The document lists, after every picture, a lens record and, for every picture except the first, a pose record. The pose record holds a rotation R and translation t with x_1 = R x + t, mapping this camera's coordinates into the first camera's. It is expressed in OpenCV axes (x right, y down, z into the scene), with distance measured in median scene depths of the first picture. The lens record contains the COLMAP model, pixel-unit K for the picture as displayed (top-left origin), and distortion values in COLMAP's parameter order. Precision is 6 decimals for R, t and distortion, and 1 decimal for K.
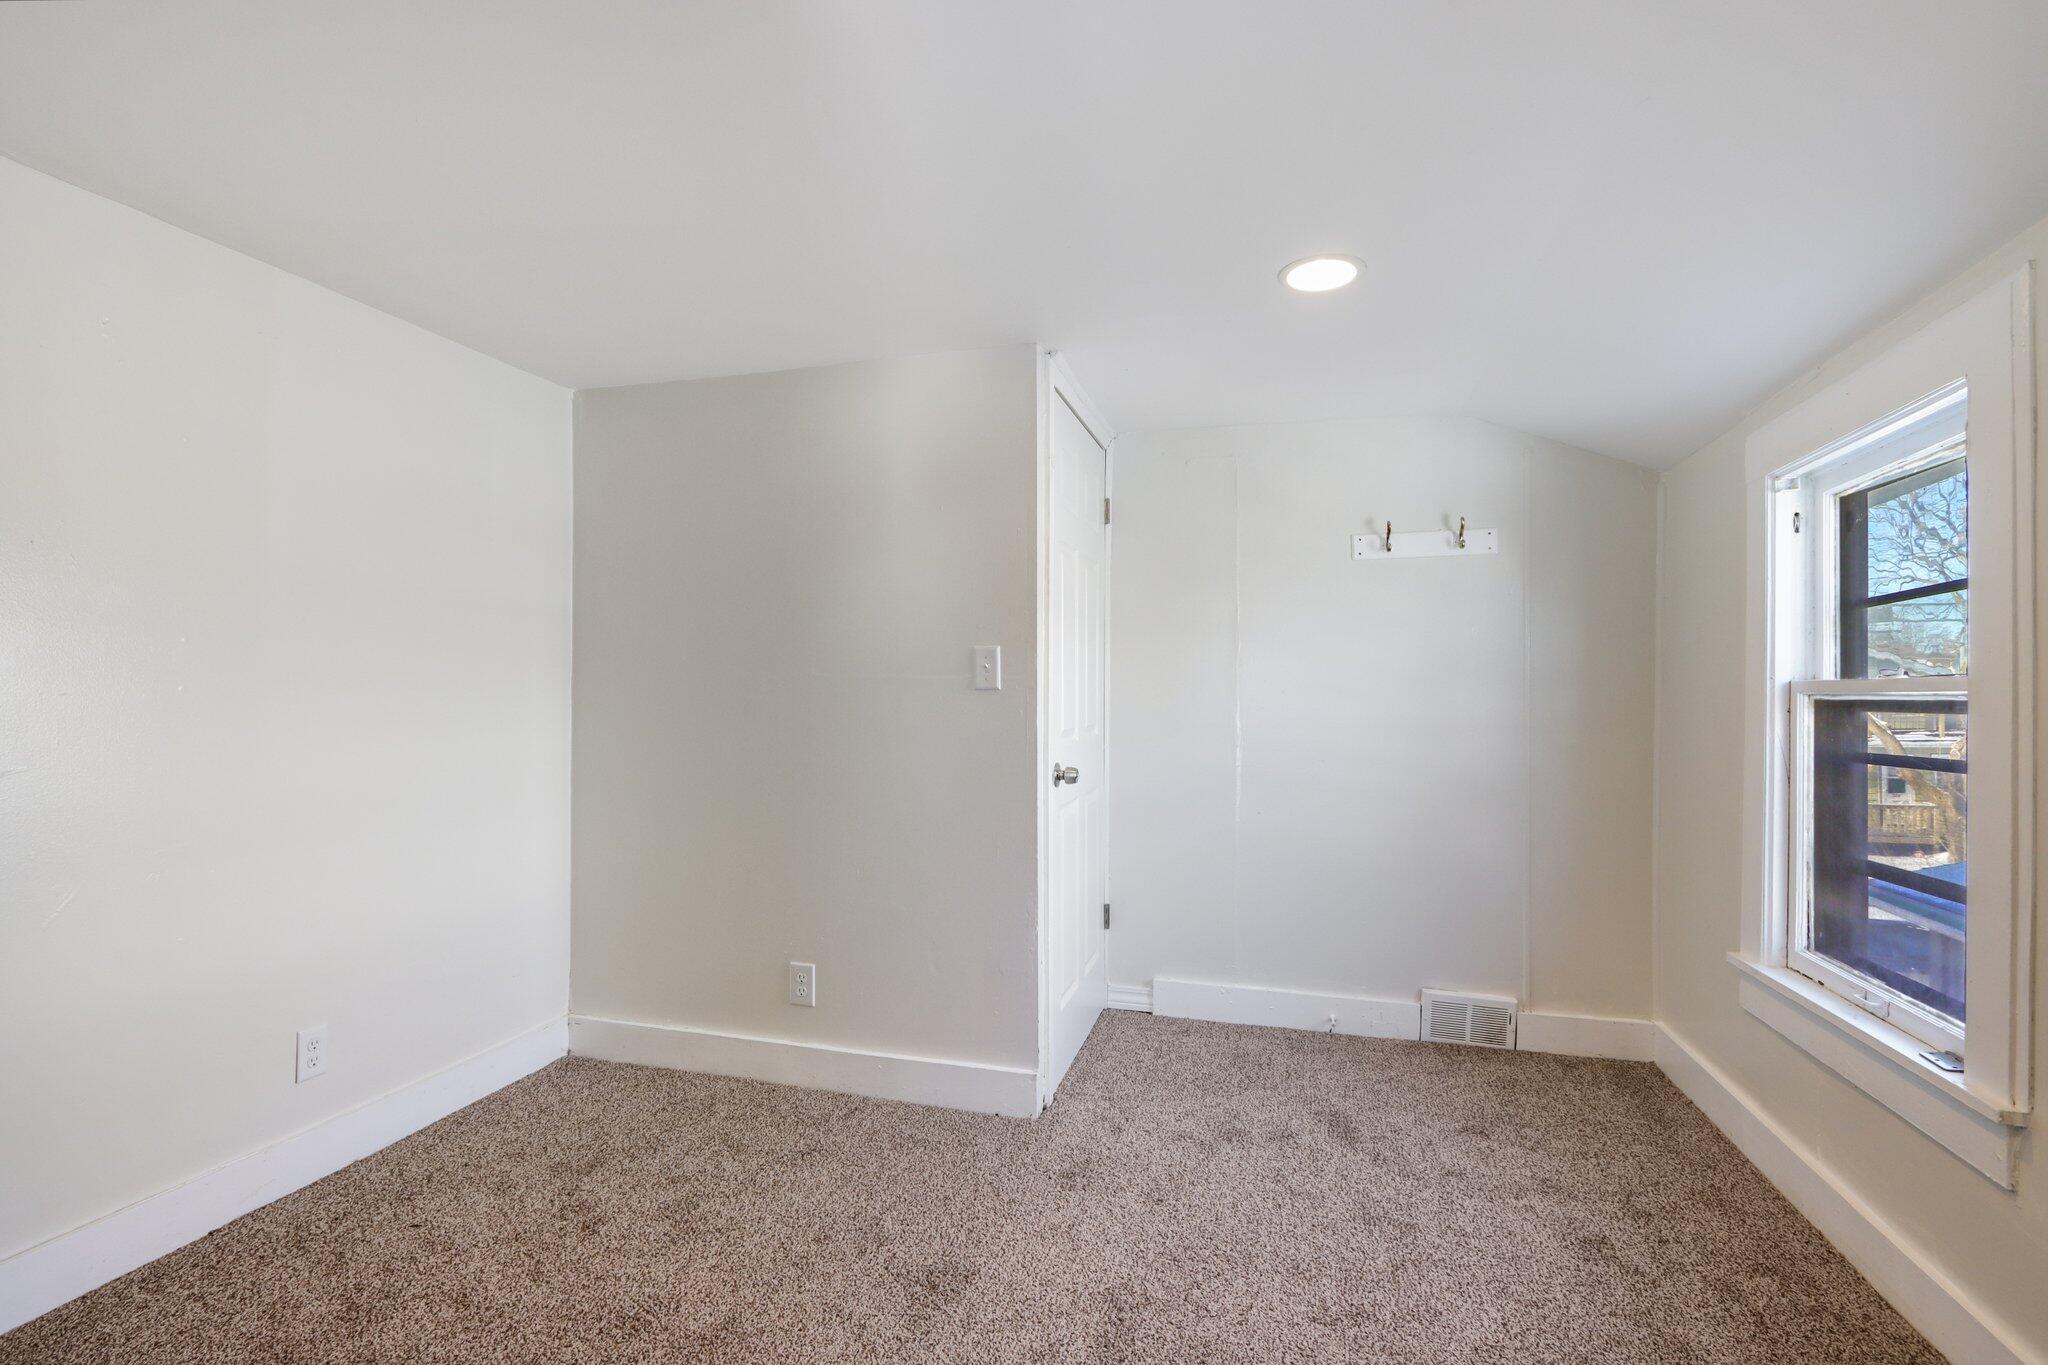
lens RADIAL K [[955.9, 0, 1024.0], [0, 955.9, 682.5], [0, 0, 1]] dist [-0.023060, 0.005558]
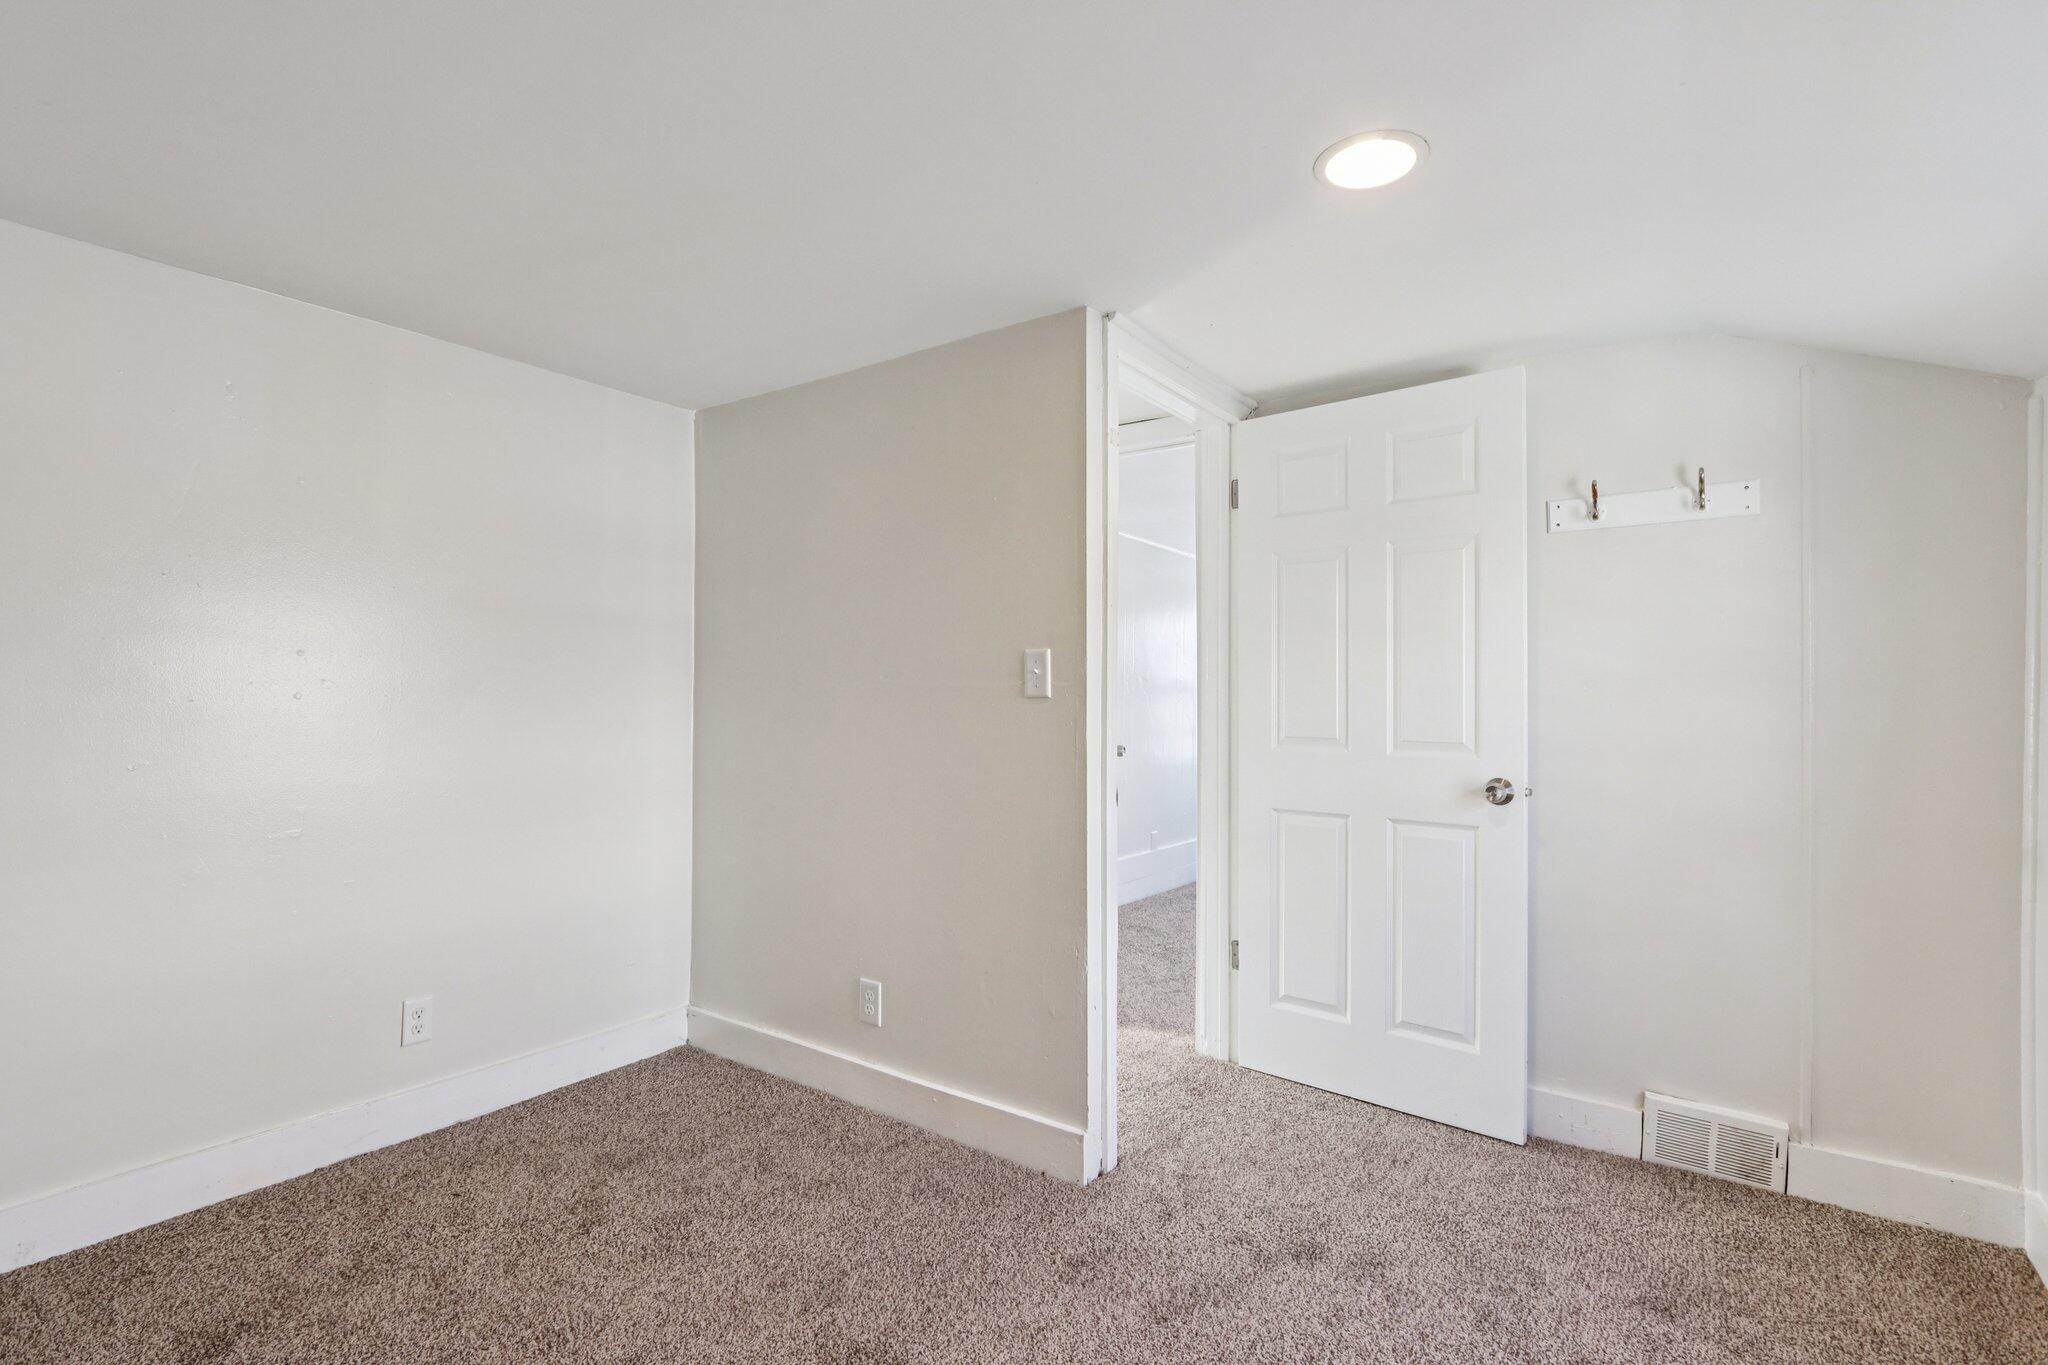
lens RADIAL K [[955.9, 0, 1024.0], [0, 955.9, 682.5], [0, 0, 1]] dist [-0.023060, 0.005558]
pose [[0.943390, -0.001897, -0.331681, 0.235896], [0.000977, 0.999995, -0.002941, -0.003965], [0.331685, 0.002450, 0.943387, 0.141815]]
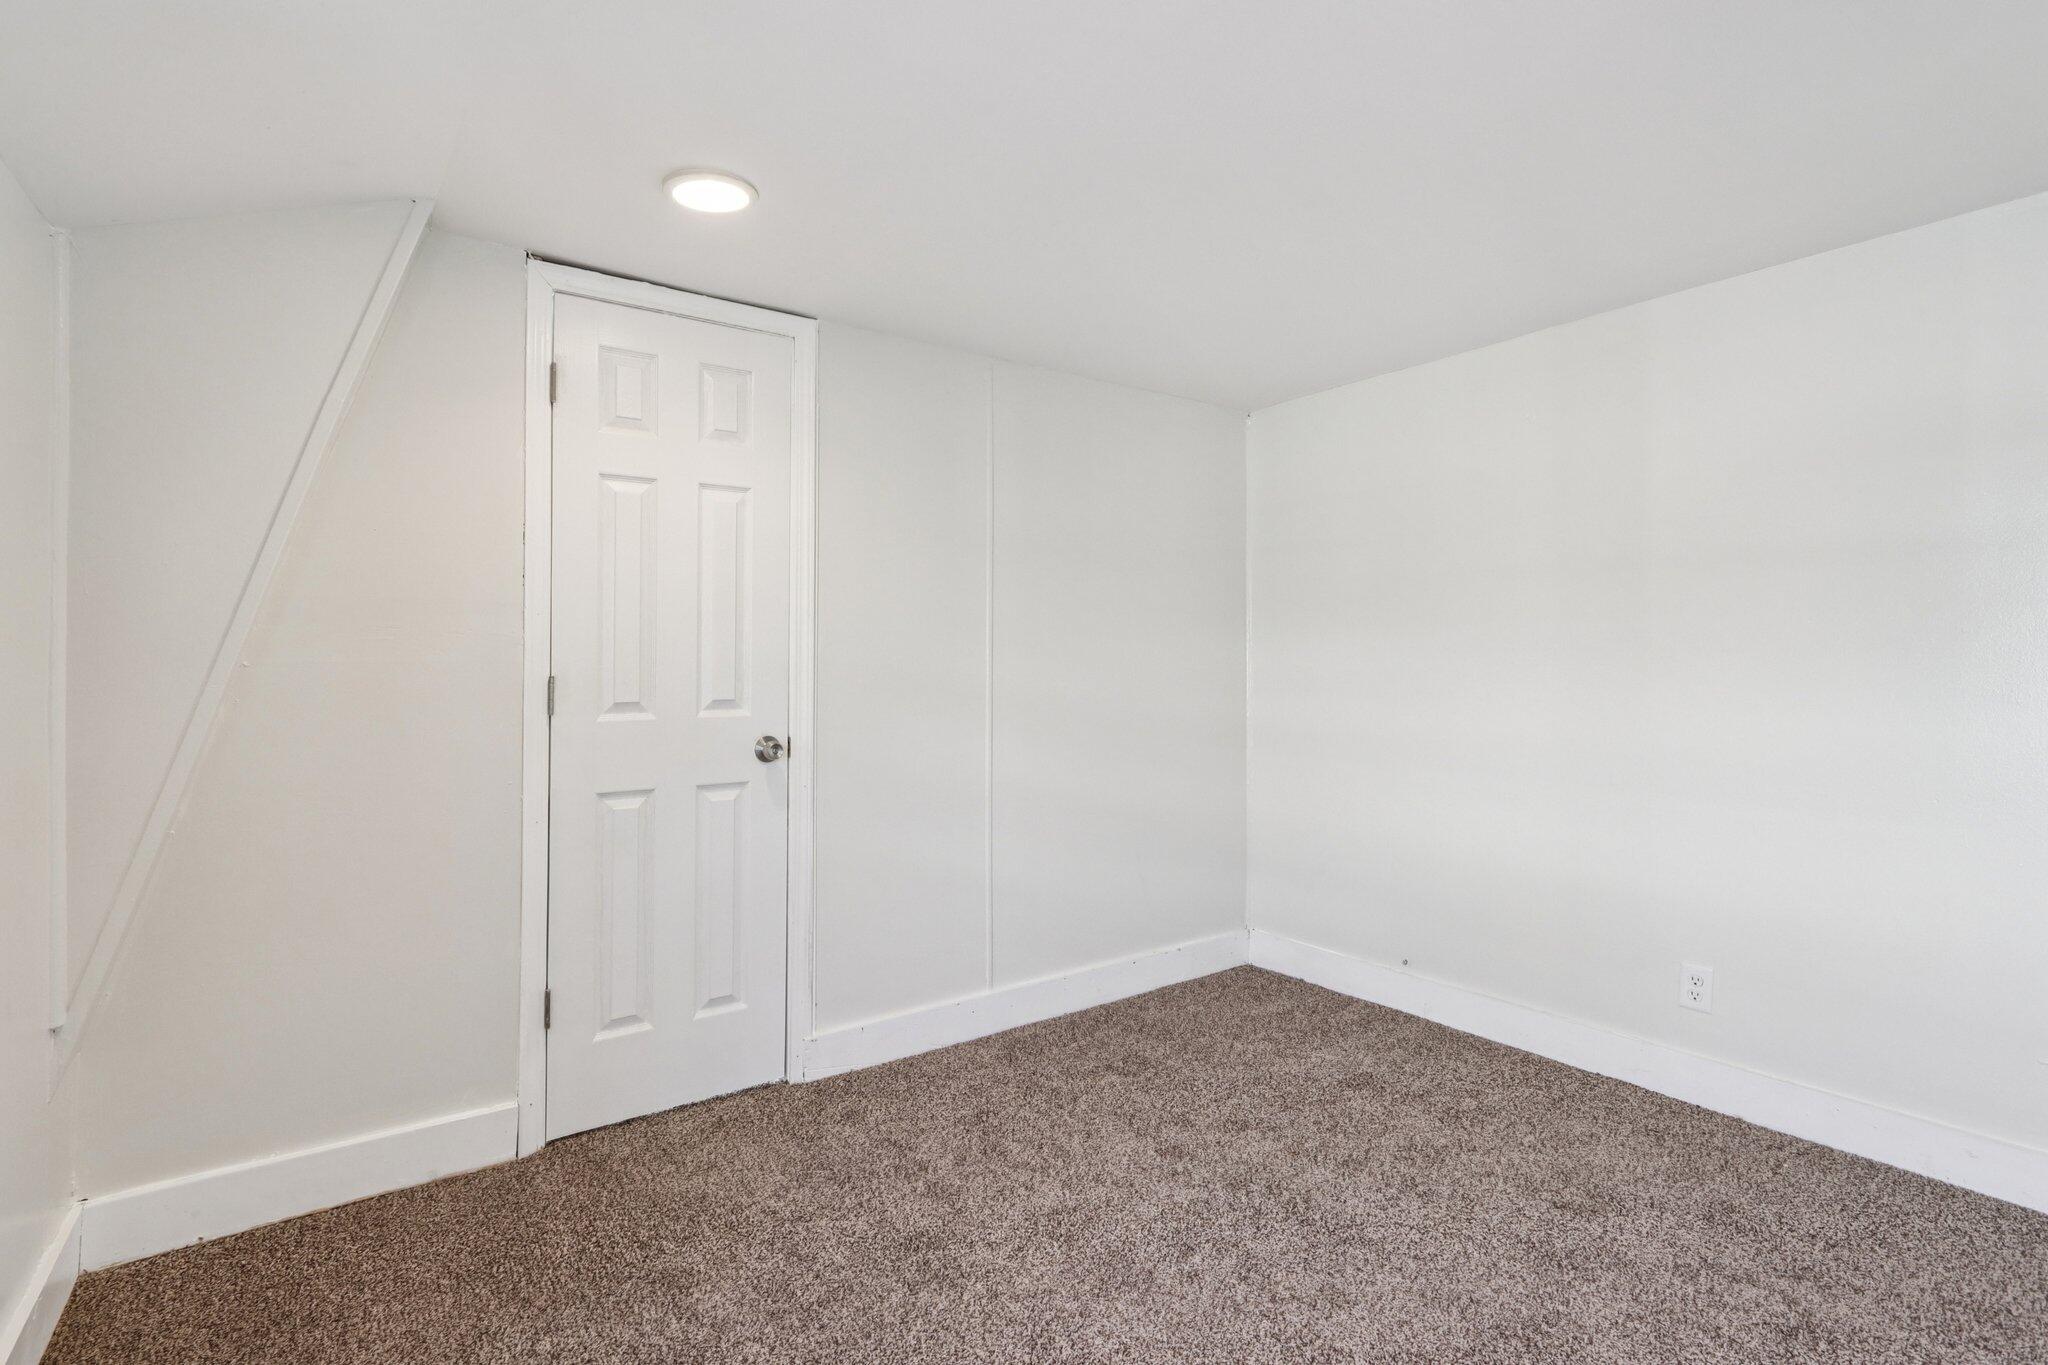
lens RADIAL K [[955.9, 0, 1024.0], [0, 955.9, 682.5], [0, 0, 1]] dist [-0.023060, 0.005558]
pose [[-0.622383, 0.003584, -0.782704, 0.465504], [0.009757, 0.999947, -0.003180, 0.027626], [0.782652, -0.009616, -0.622386, 0.851017]]
